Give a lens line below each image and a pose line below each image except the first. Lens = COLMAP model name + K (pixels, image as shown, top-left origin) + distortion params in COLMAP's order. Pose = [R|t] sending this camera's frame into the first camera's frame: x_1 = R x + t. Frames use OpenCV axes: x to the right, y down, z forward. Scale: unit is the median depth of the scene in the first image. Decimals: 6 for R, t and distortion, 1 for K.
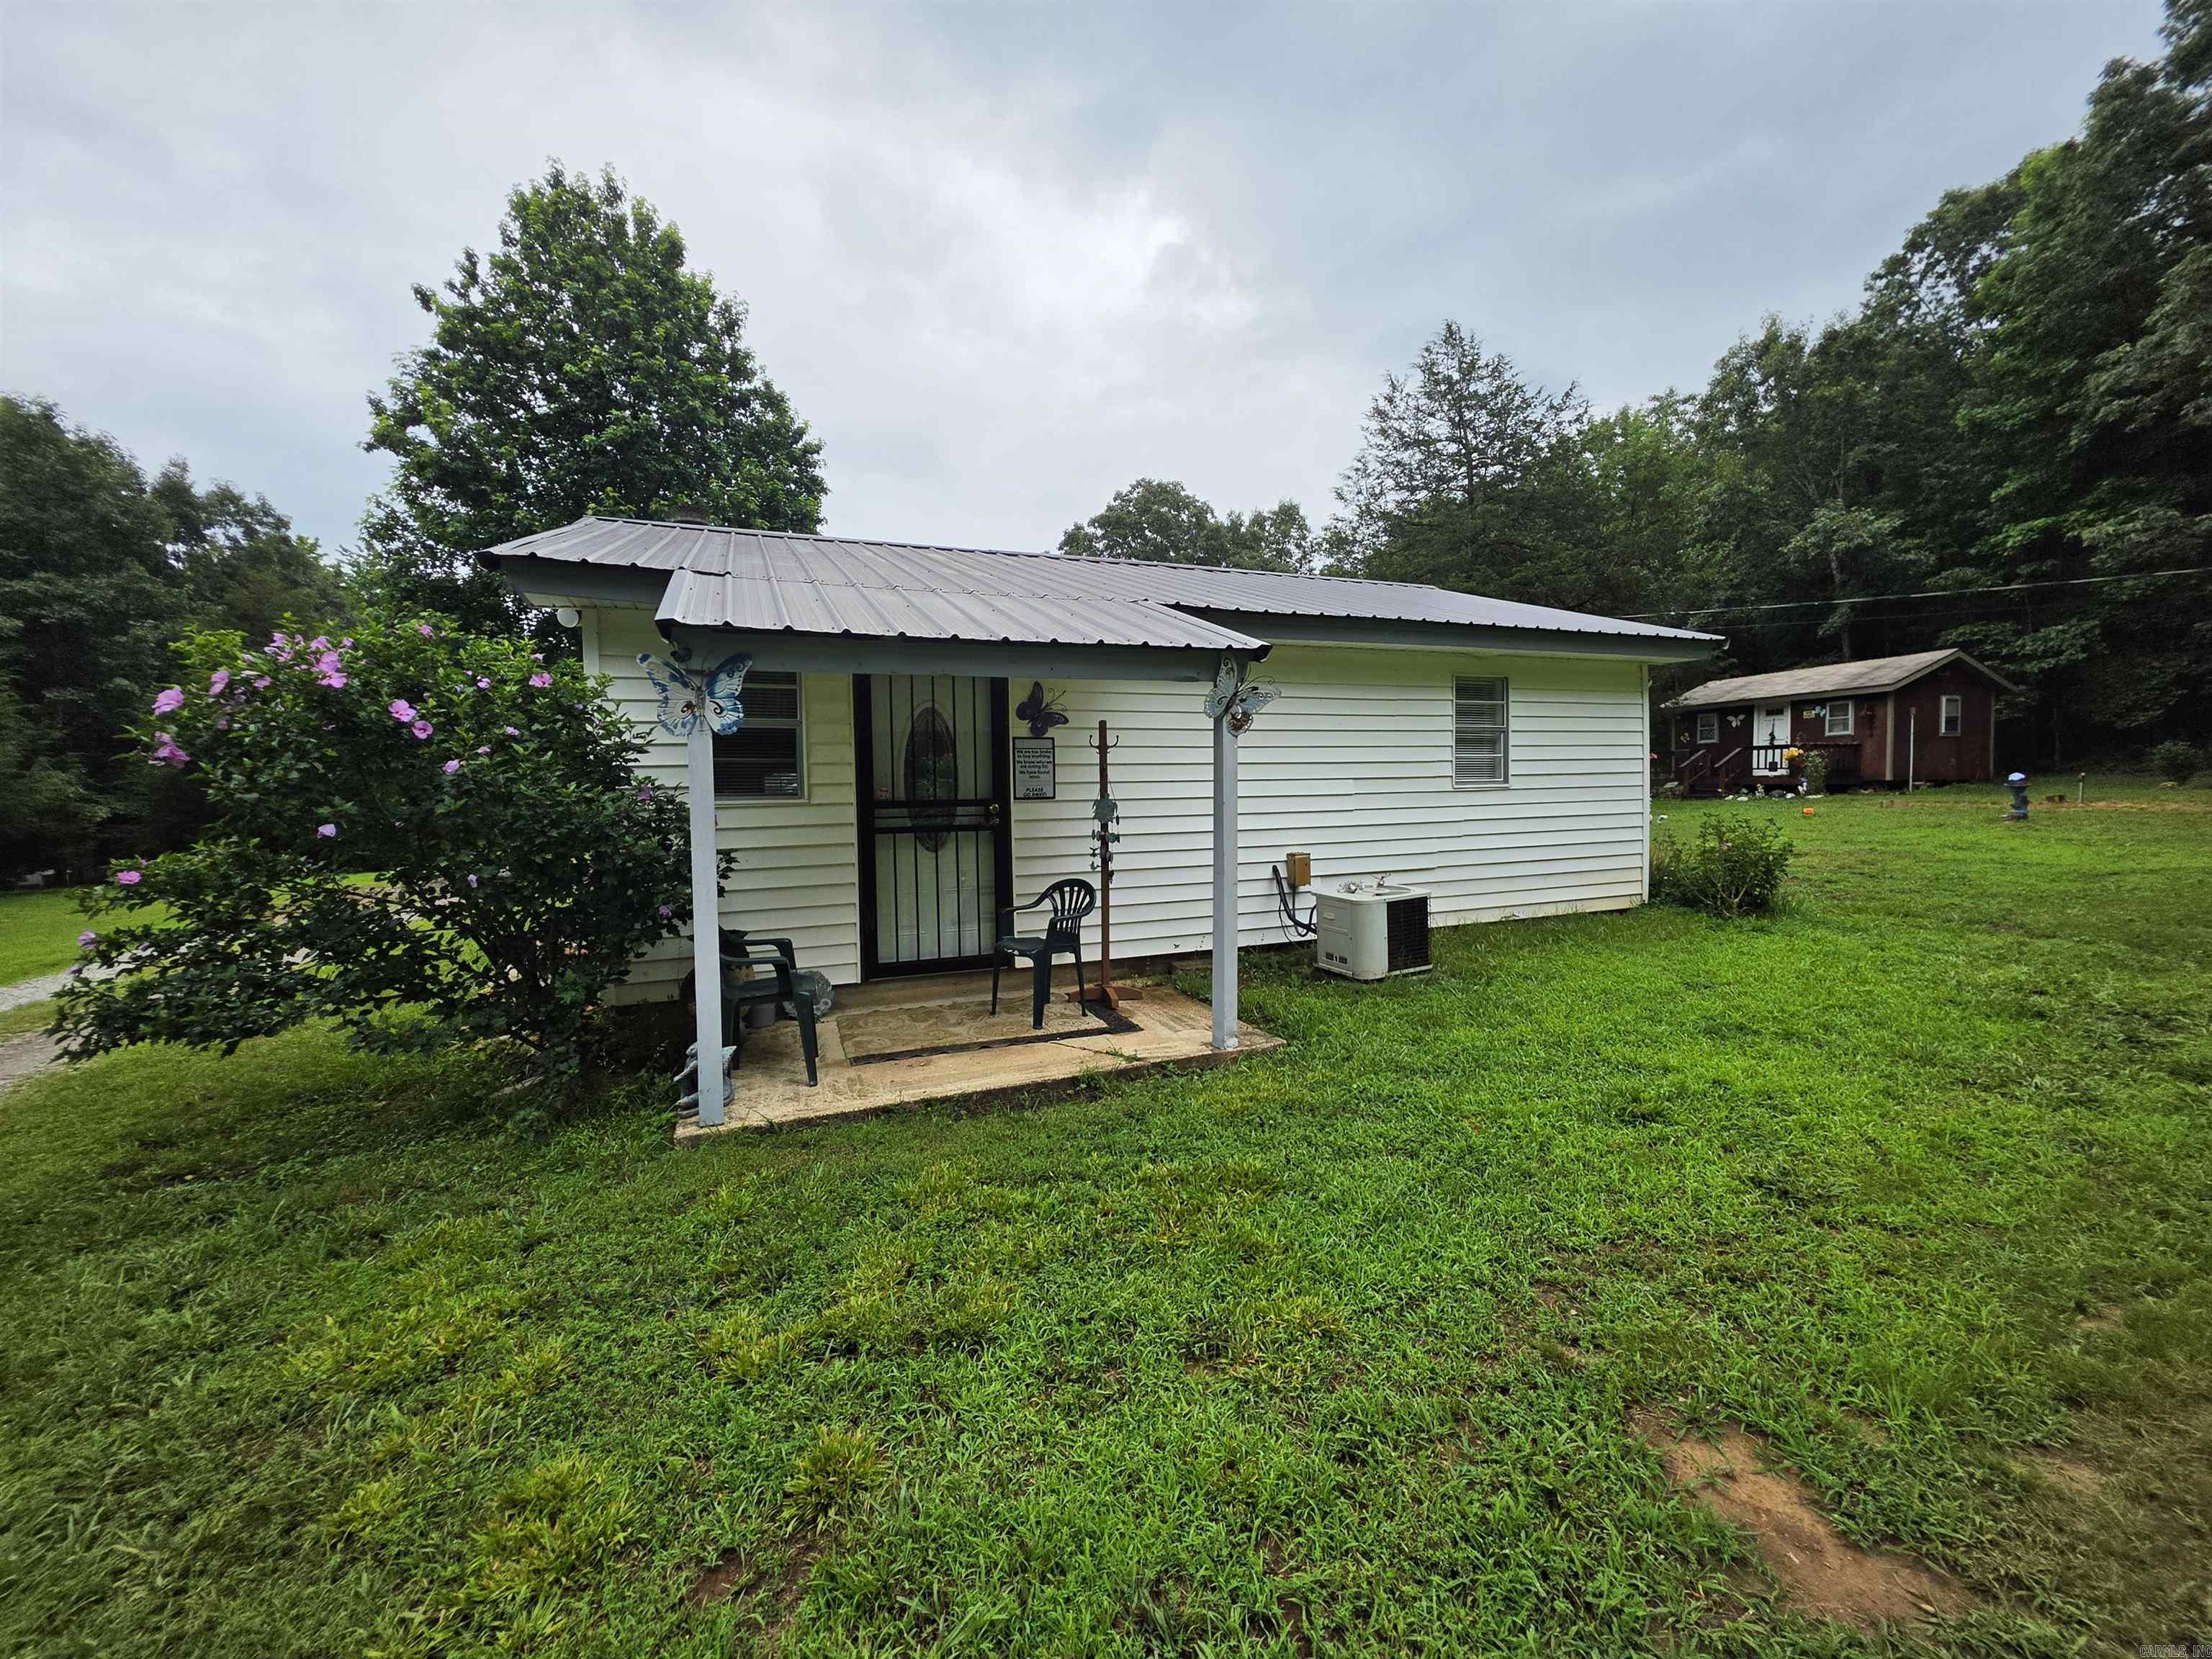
lens RADIAL K [[887.1, 0, 1113.8], [0, 887.1, 828.0], [0, 0, 1]] dist [-0.005256, 0.000912]
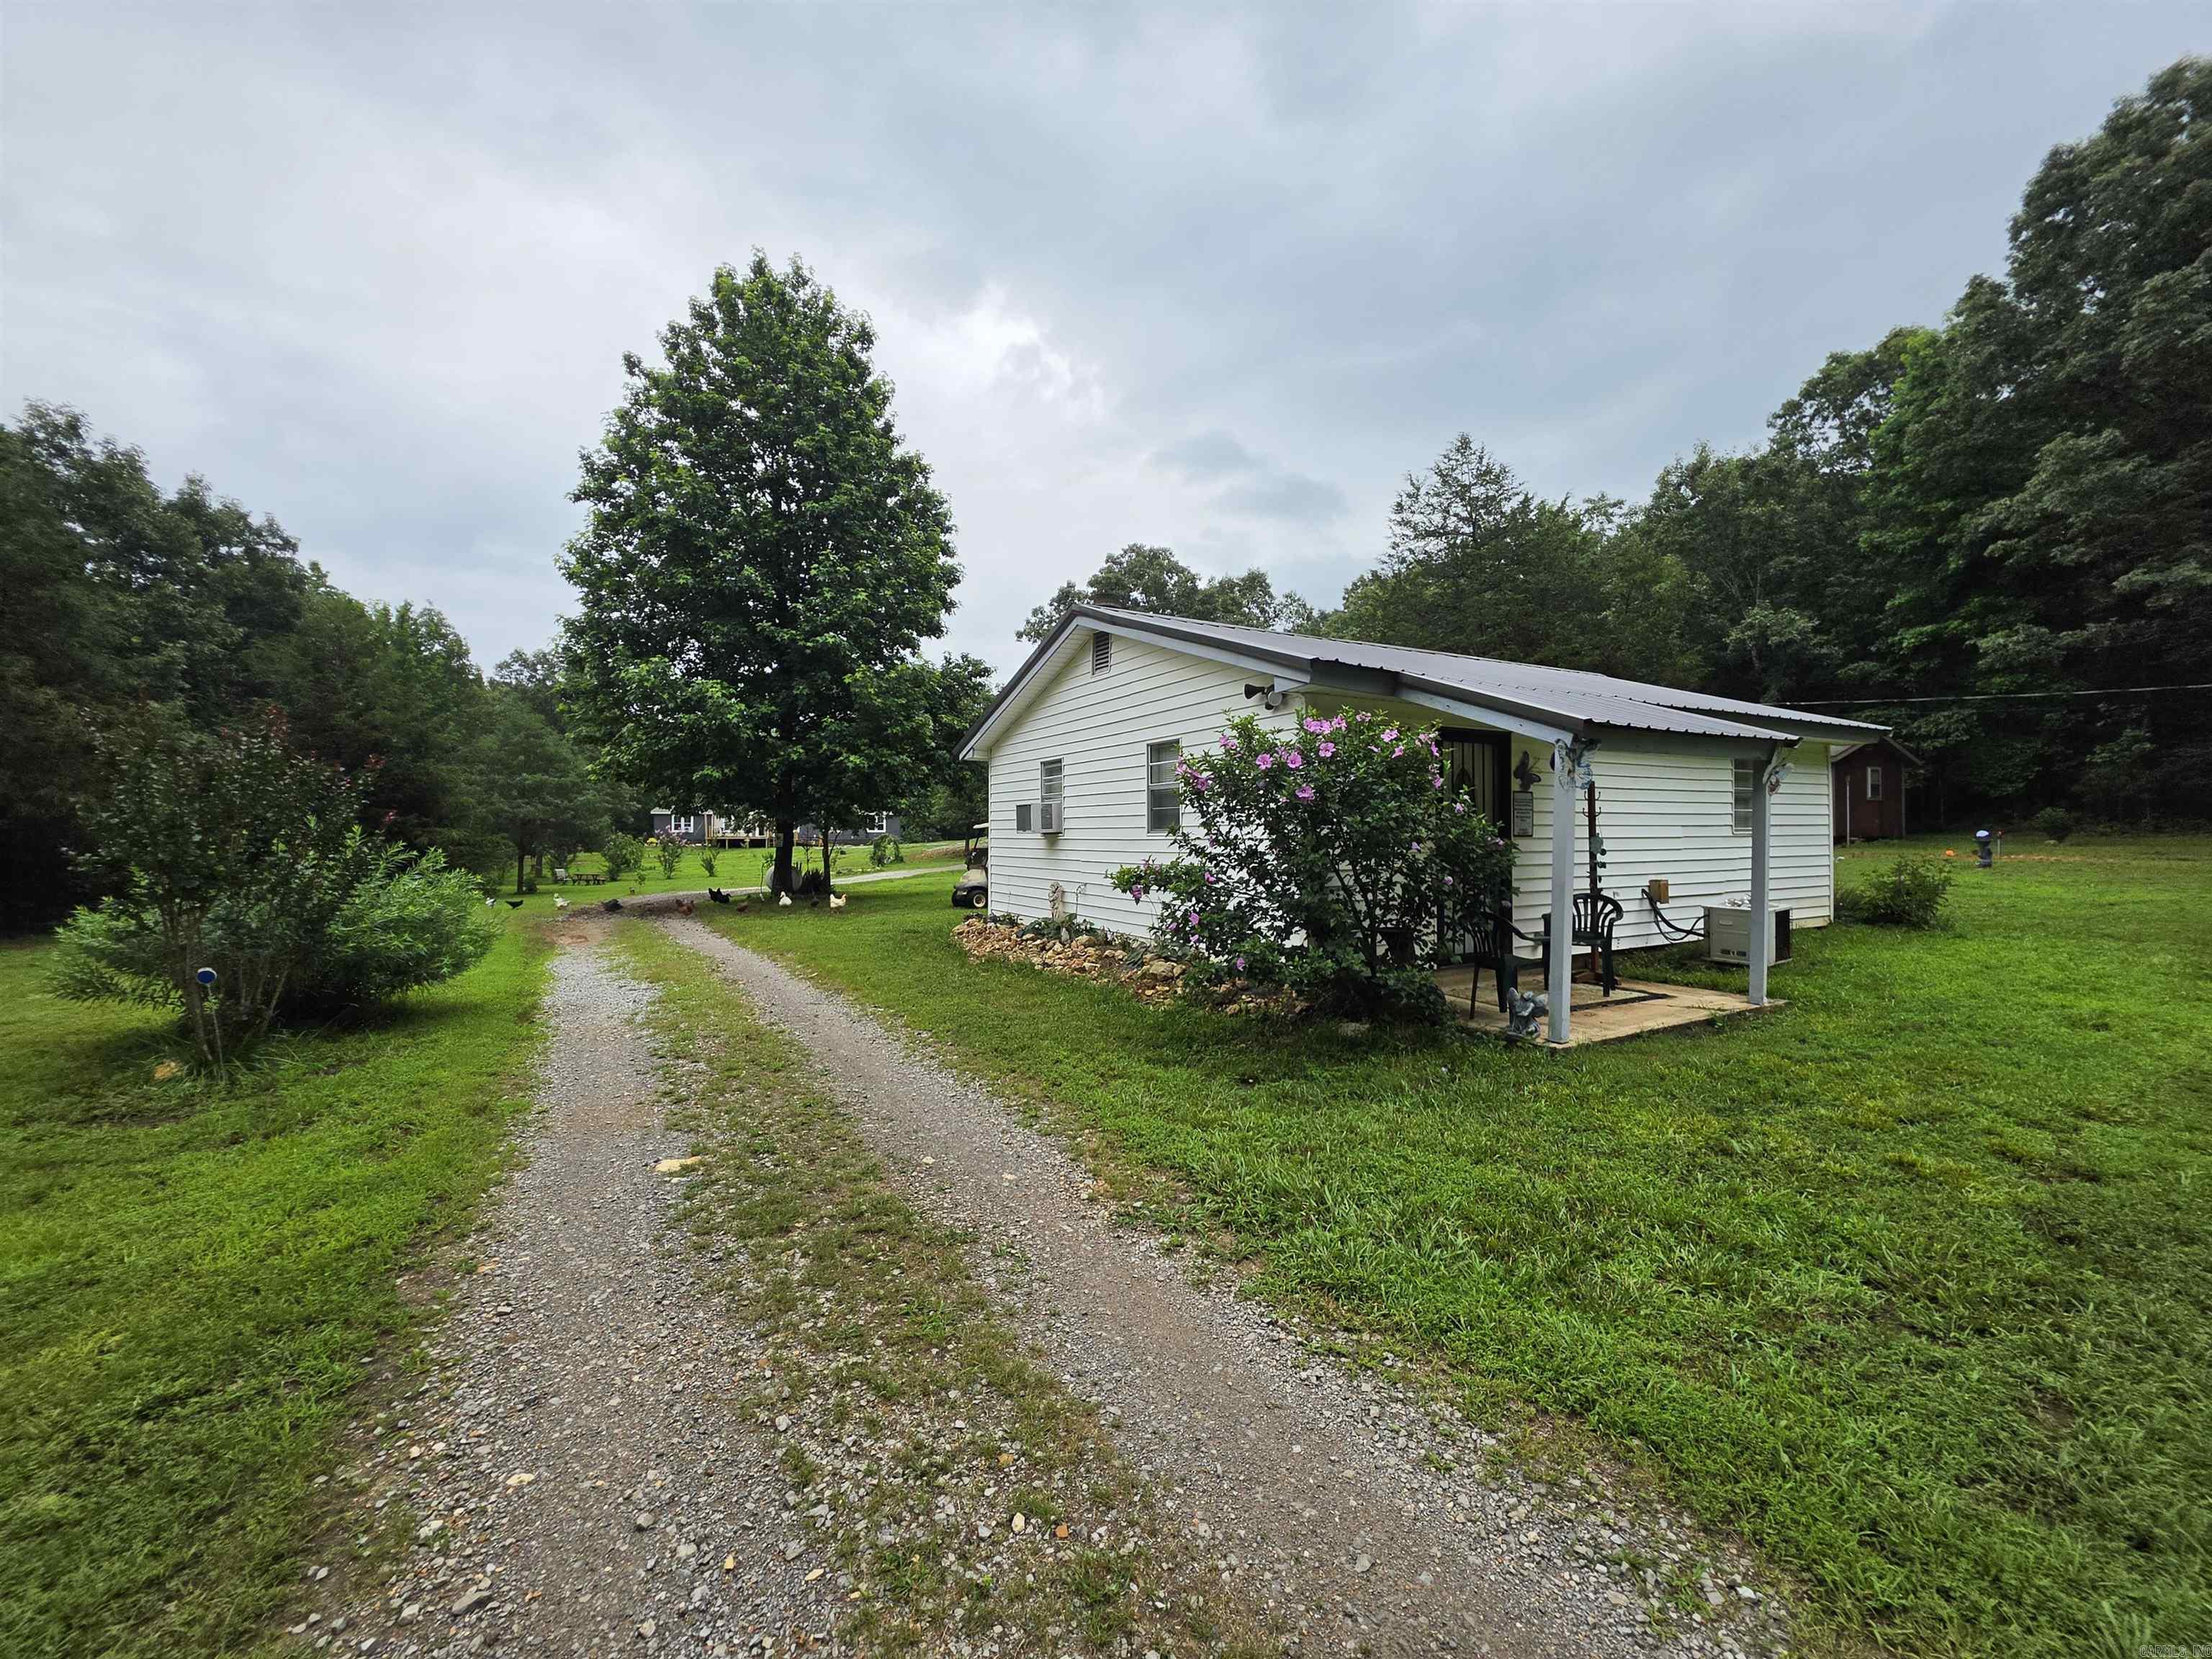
lens RADIAL K [[887.1, 0, 1097.1], [0, 887.1, 831.2], [0, 0, 1]] dist [-0.005256, 0.000912]
pose [[0.993070, 0.016642, 0.116343, -0.234063], [-0.011117, 0.998787, -0.047974, 0.008323], [-0.117000, 0.046348, 0.992050, -0.072953]]
